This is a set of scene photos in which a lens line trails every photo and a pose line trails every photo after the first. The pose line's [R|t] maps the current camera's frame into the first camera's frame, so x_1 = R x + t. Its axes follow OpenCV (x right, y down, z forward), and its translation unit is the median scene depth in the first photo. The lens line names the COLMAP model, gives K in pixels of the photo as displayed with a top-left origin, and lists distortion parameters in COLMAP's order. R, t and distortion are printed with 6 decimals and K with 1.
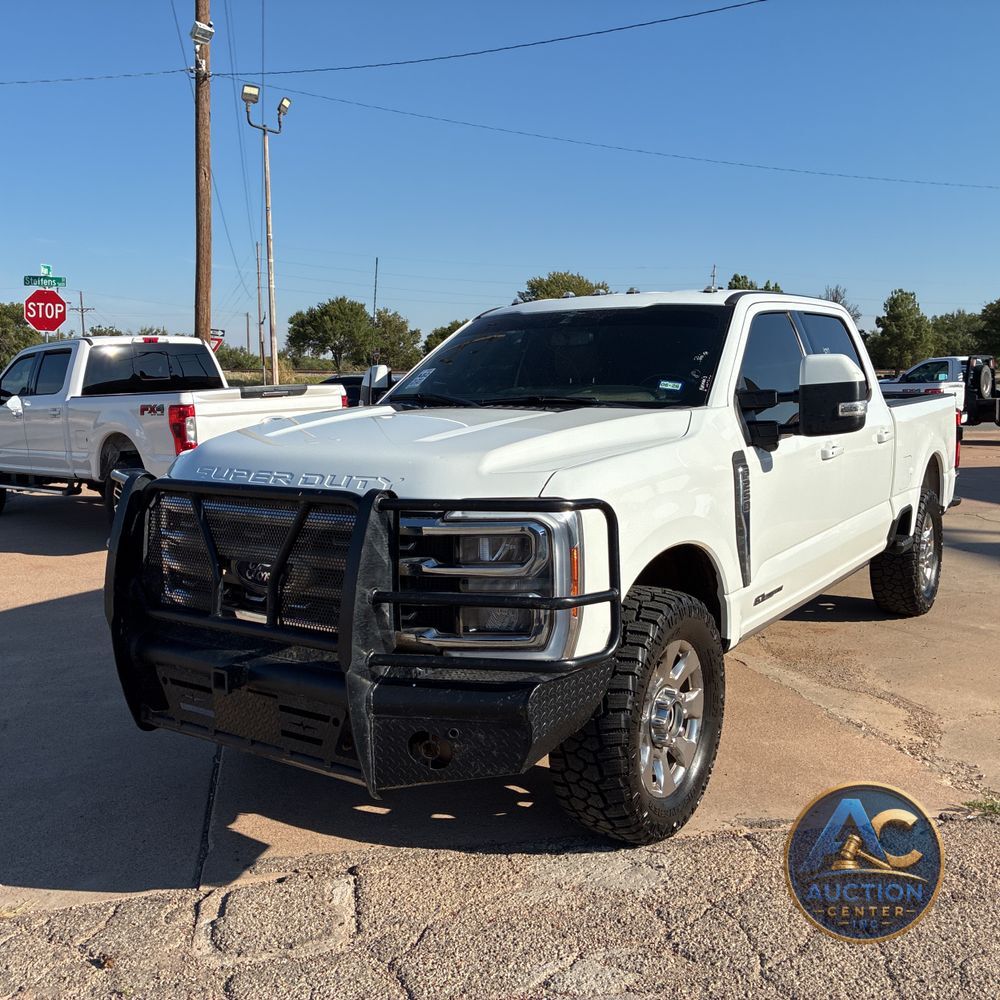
lens RADIAL K [[1022.8, 0, 500.0], [0, 1022.8, 500.0], [0, 0, 1]] dist [0.102831, -0.243236]
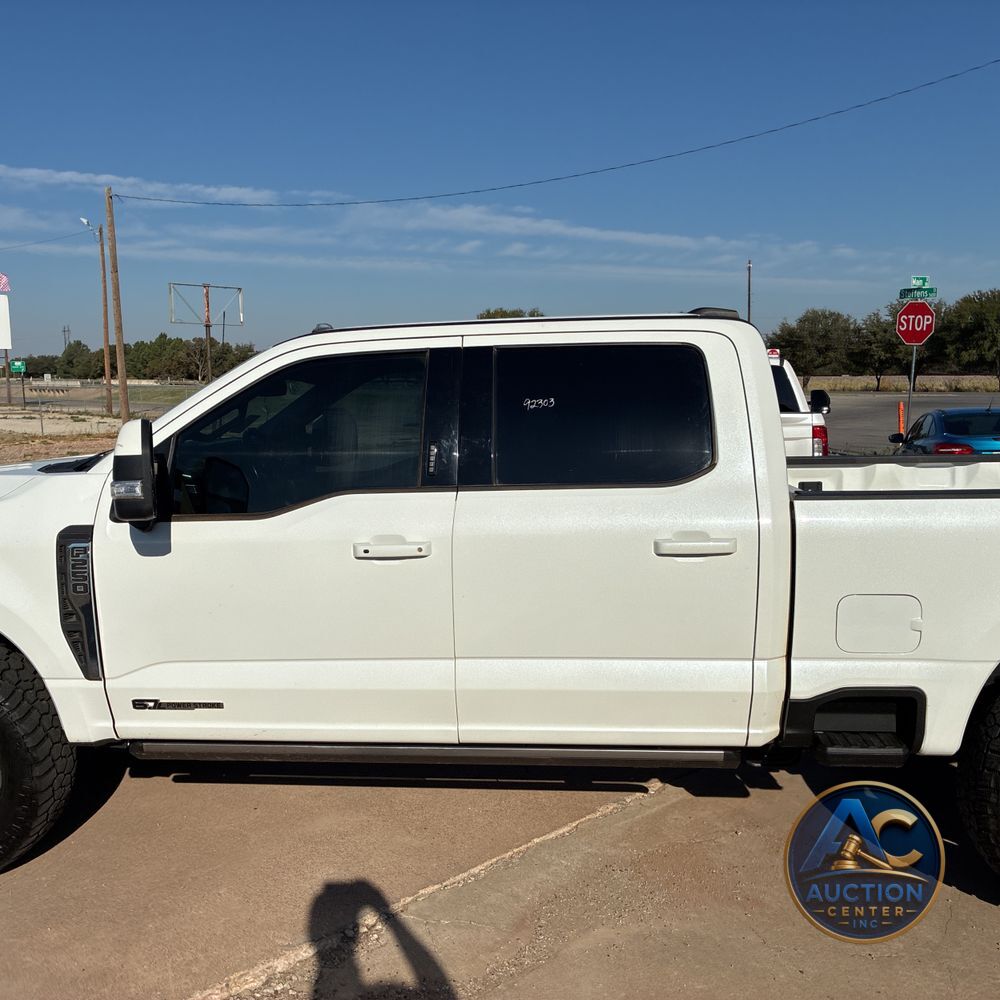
lens RADIAL K [[1022.8, 0, 500.0], [0, 1022.8, 500.0], [0, 0, 1]] dist [0.102831, -0.243236]
pose [[0.460864, 0.087562, -0.883141, 0.263818], [-0.086703, 0.994803, 0.053388, -0.033614], [0.883226, 0.051966, 0.466060, 0.200144]]
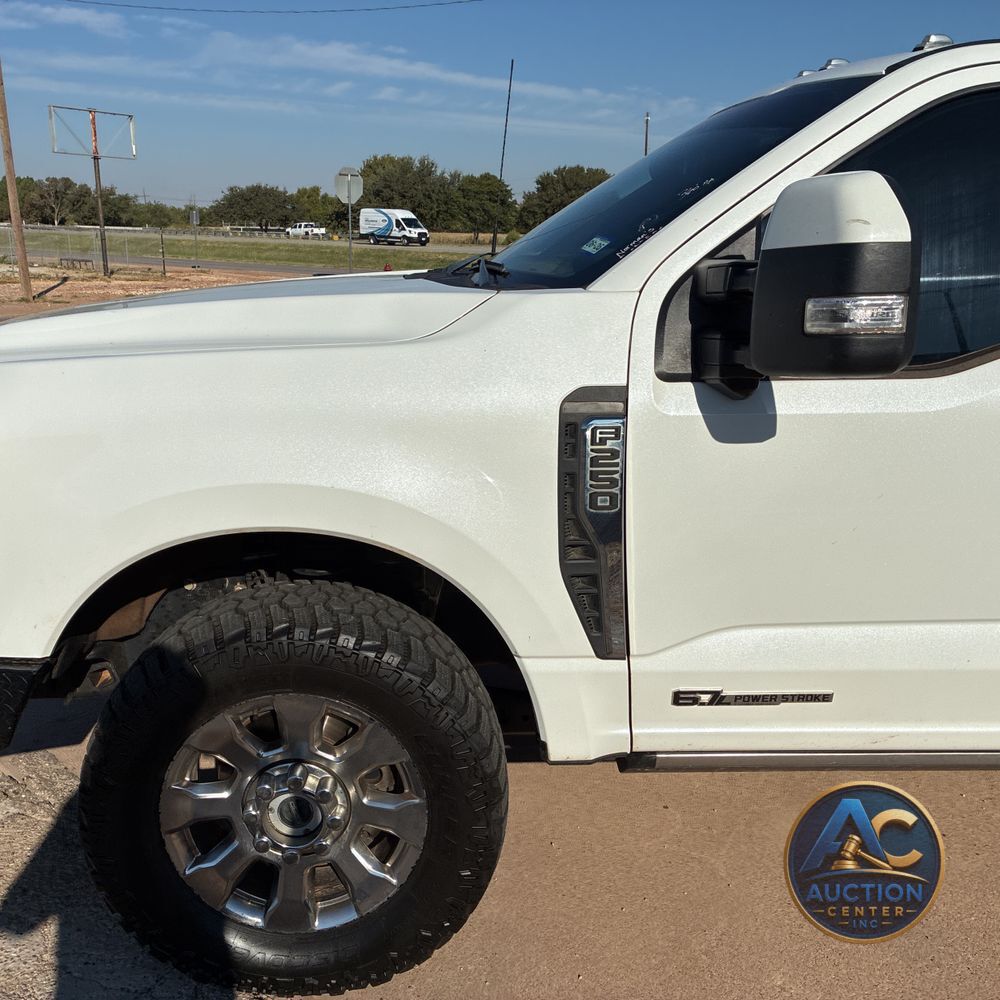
lens RADIAL K [[997.6, 0, 462.9], [0, 997.6, 499.6], [0, 0, 1]] dist [-0.004313, 0.086034]
pose [[0.564159, 0.204809, -0.799861, 0.132304], [-0.101165, 0.978594, 0.179220, -0.017161], [0.819445, -0.020191, 0.572802, 0.150936]]
